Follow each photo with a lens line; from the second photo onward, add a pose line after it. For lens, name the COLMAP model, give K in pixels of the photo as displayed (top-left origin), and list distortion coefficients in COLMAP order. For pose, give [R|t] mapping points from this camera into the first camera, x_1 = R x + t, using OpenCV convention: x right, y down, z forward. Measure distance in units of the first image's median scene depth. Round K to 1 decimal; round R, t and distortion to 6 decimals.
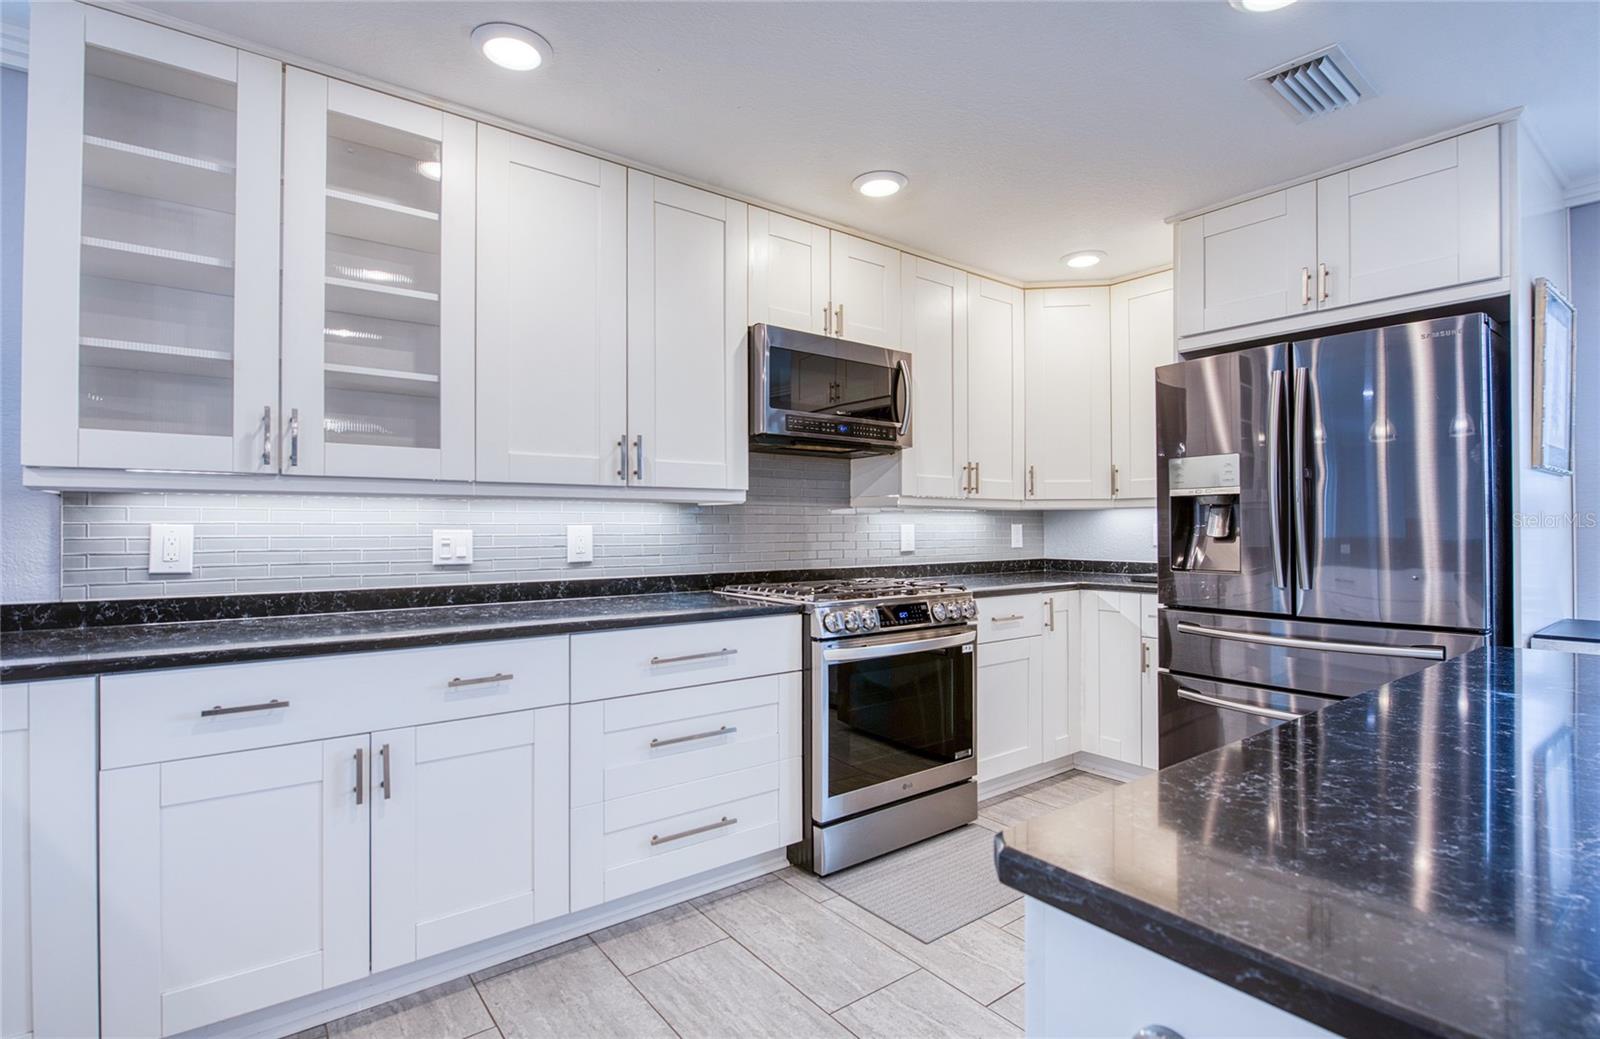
lens RADIAL K [[748.0, 0, 804.5], [0, 748.0, 516.8], [0, 0, 1]] dist [-0.013779, 0.000277]
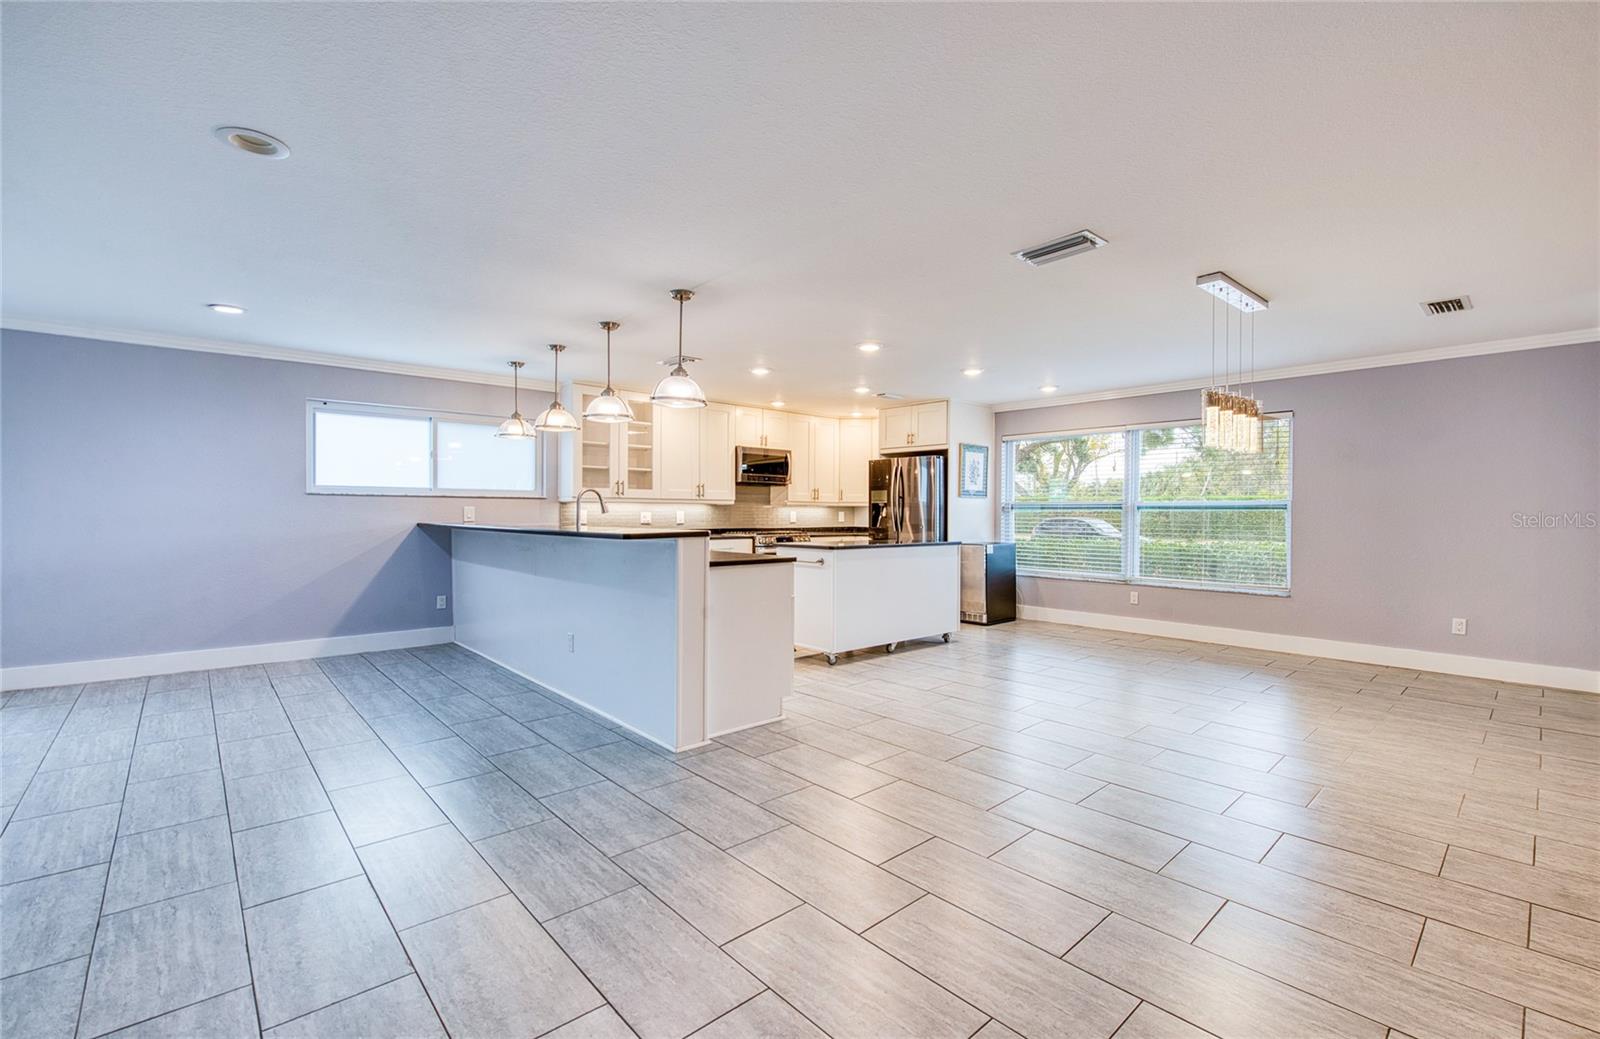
lens RADIAL K [[701.1, 0, 794.8], [0, 701.1, 515.2], [0, 0, 1]] dist [-0.019520, -0.001289]
pose [[0.997366, 0.004162, 0.072409, -0.041029], [-0.005106, 0.999904, 0.012846, -0.012609], [-0.072348, -0.013182, 0.997292, -1.996091]]
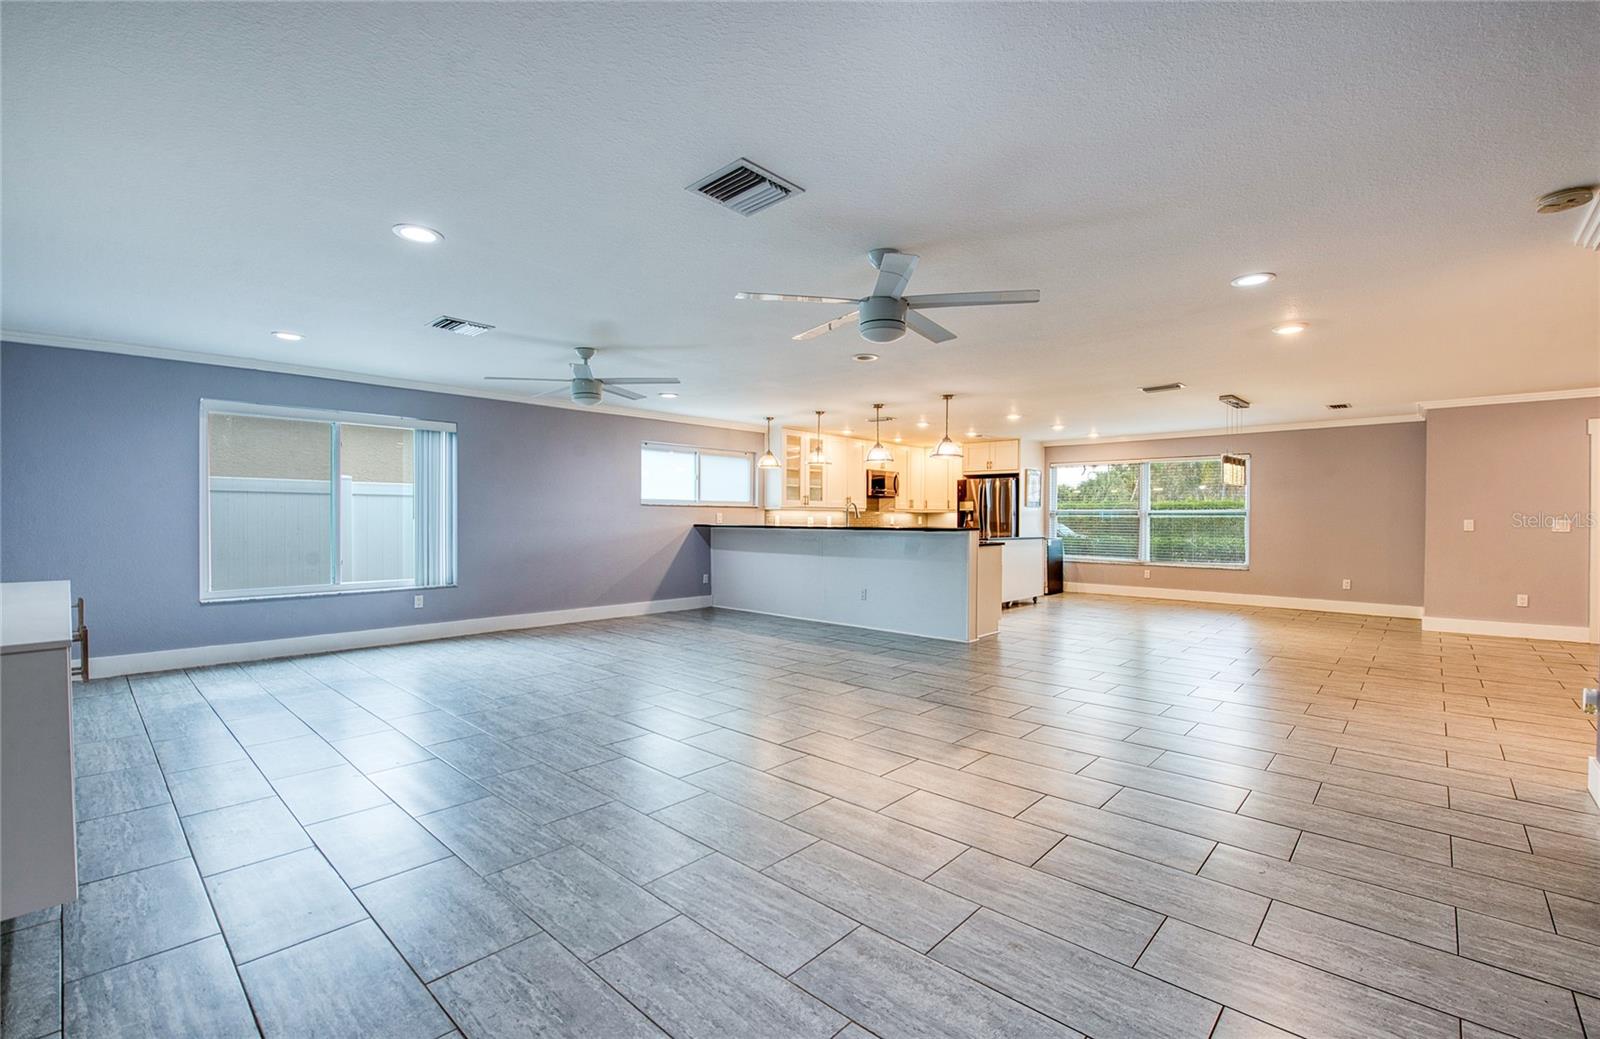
lens RADIAL K [[701.1, 0, 795.5], [0, 701.1, 502.5], [0, 0, 1]] dist [-0.019520, -0.001289]
pose [[0.986303, 0.007580, 0.164772, -1.209716], [-0.005503, 0.999900, -0.013057, -0.014820], [-0.164854, 0.011971, 0.986245, -3.067675]]
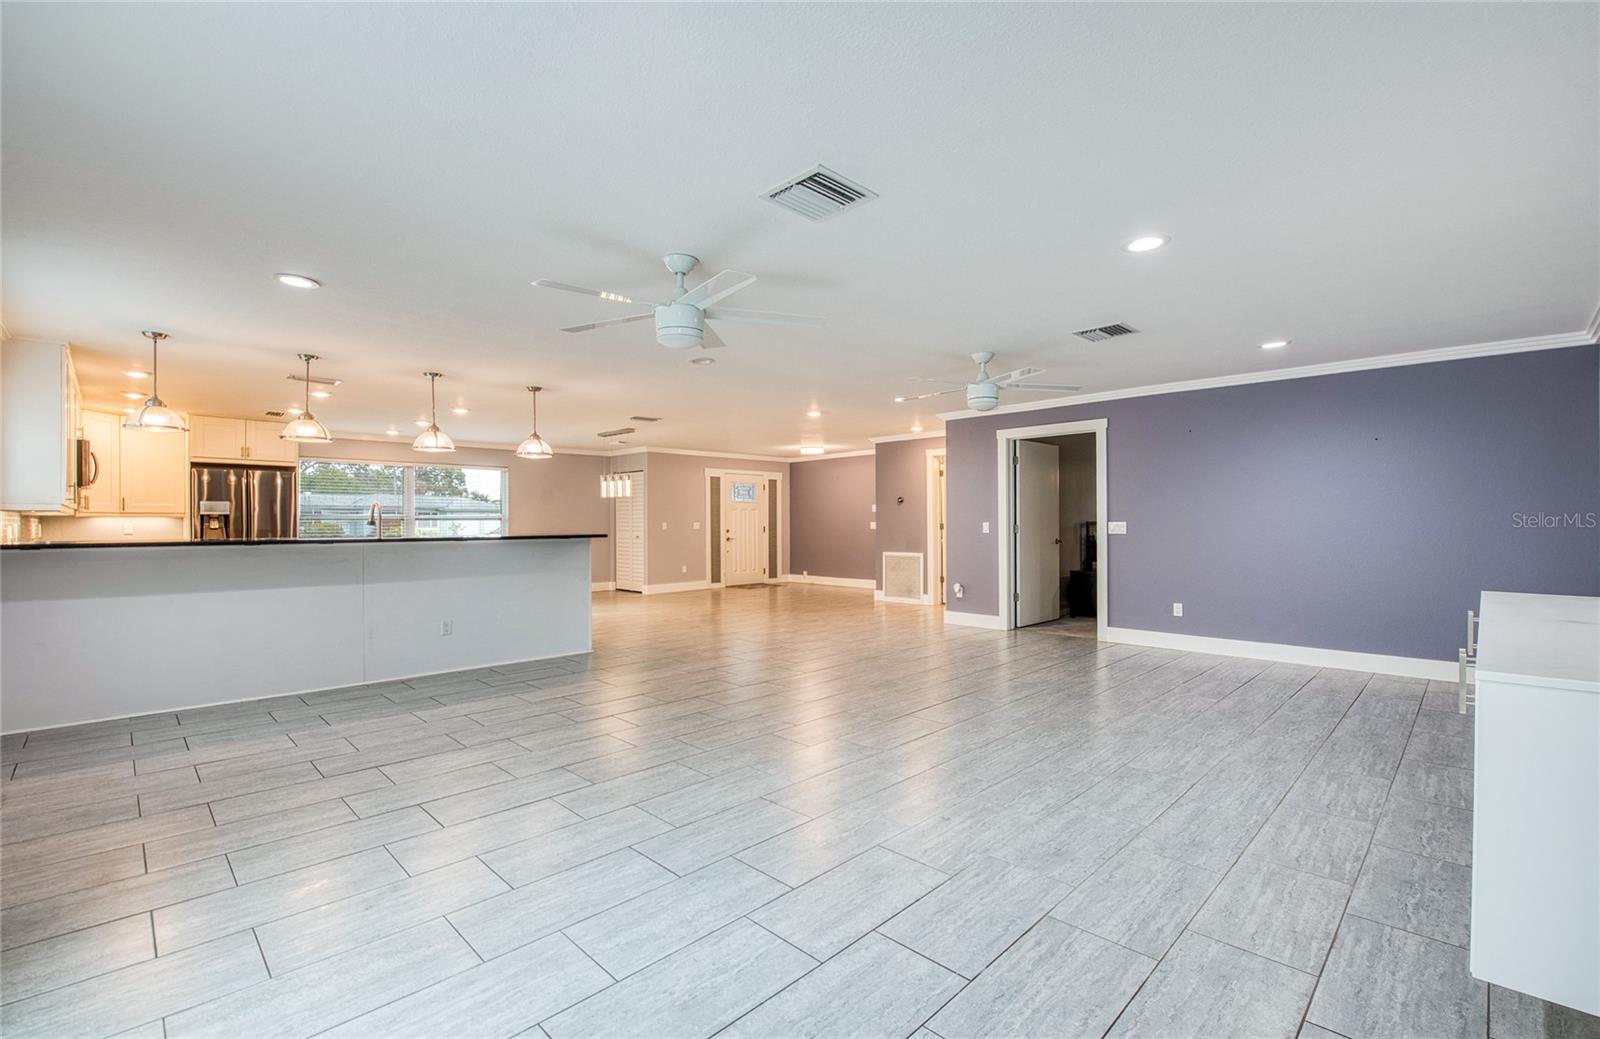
lens RADIAL K [[701.1, 0, 806.5], [0, 701.1, 515.9], [0, 0, 1]] dist [-0.019520, -0.001289]
pose [[-0.139701, 0.007646, 0.990164, -2.707754], [-0.004358, 0.999956, -0.008337, -0.004048], [-0.990184, -0.005480, -0.139662, -1.094636]]
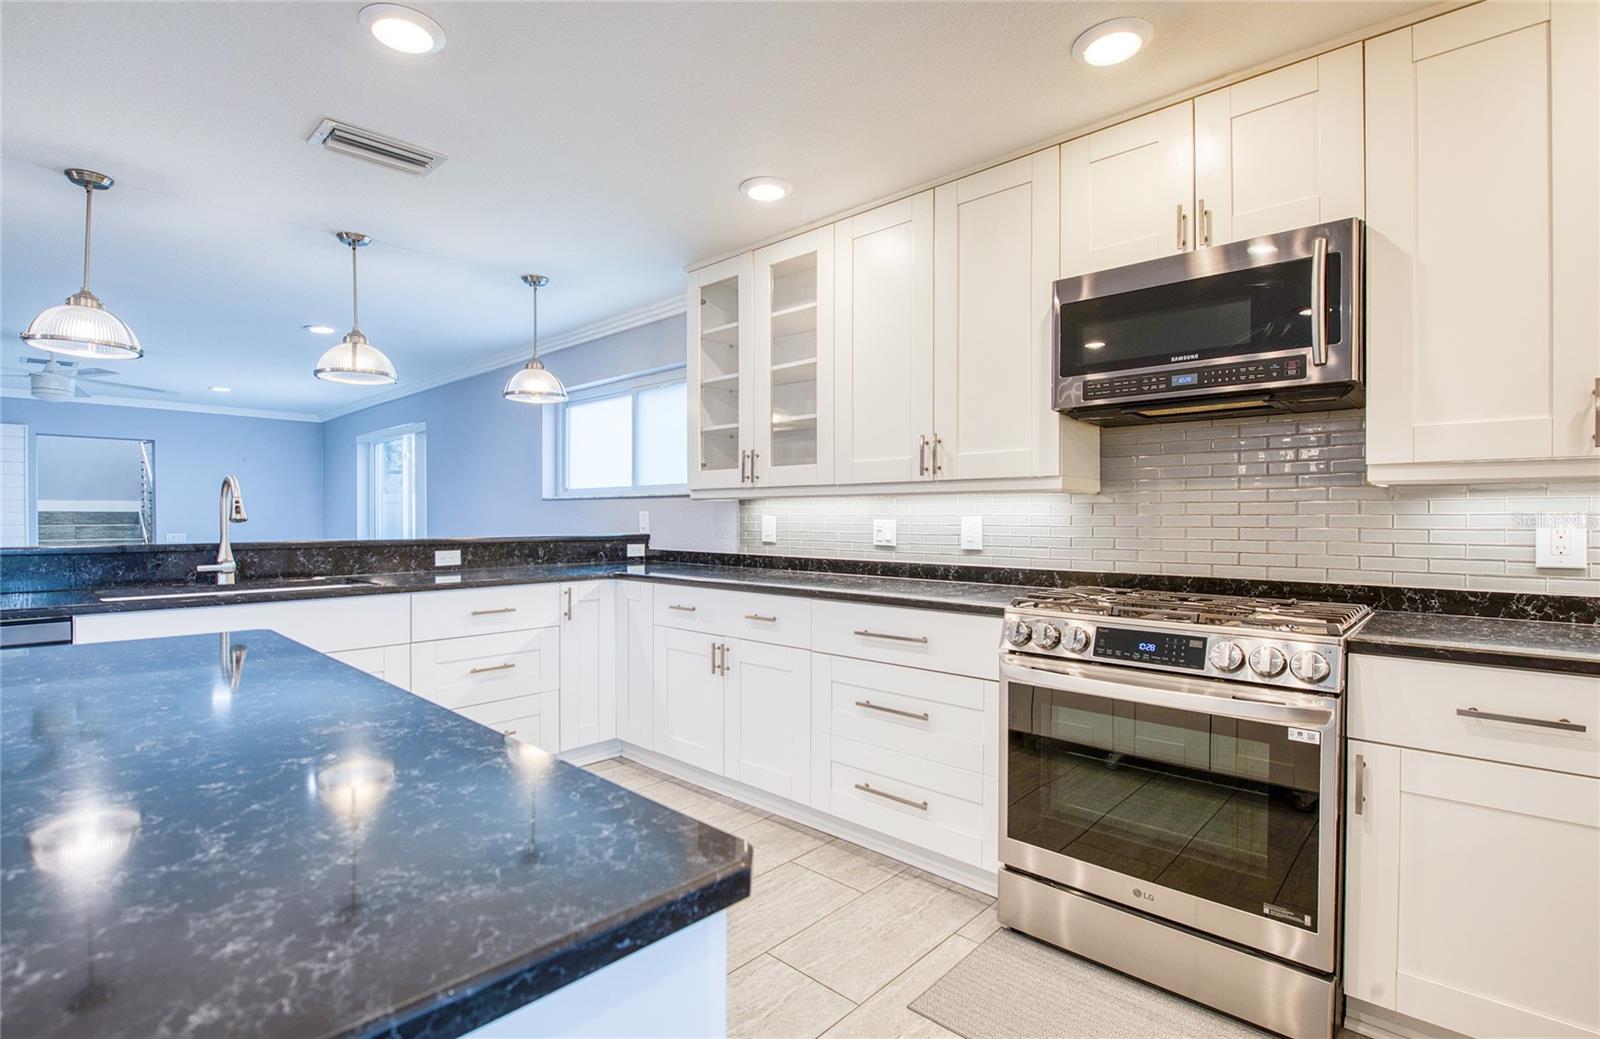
lens RADIAL K [[744.1, 0, 813.5], [0, 744.1, 525.2], [0, 0, 1]] dist [-0.017161, -0.000434]
pose [[0.179893, 0.009619, -0.983639, 0.783151], [0.008018, 0.999905, 0.011244, 0.010390], [0.983653, -0.009910, 0.179799, 0.610068]]
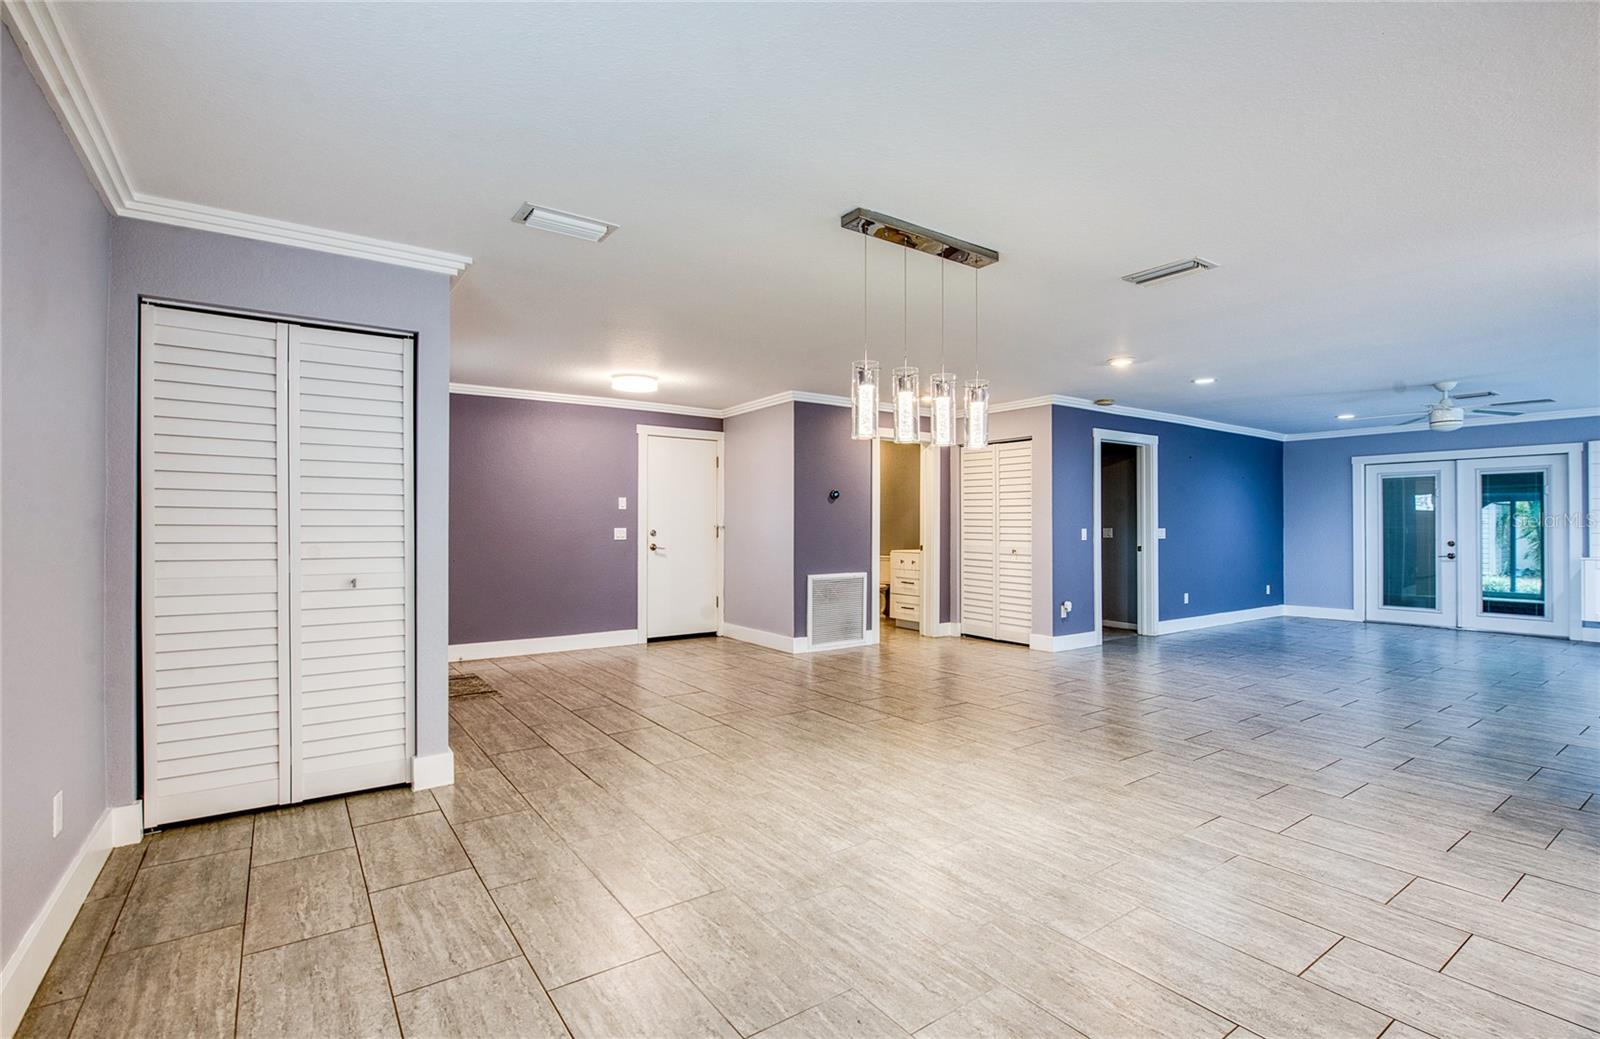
lens RADIAL K [[741.3, 0, 810.6], [0, 741.3, 521.9], [0, 0, 1]] dist [-0.007215, 0.000248]
pose [[-0.999516, -0.001054, 0.031090, 1.141313], [-0.001483, 0.999904, -0.013781, 0.010623], [-0.031073, -0.013821, -0.999422, 0.611649]]
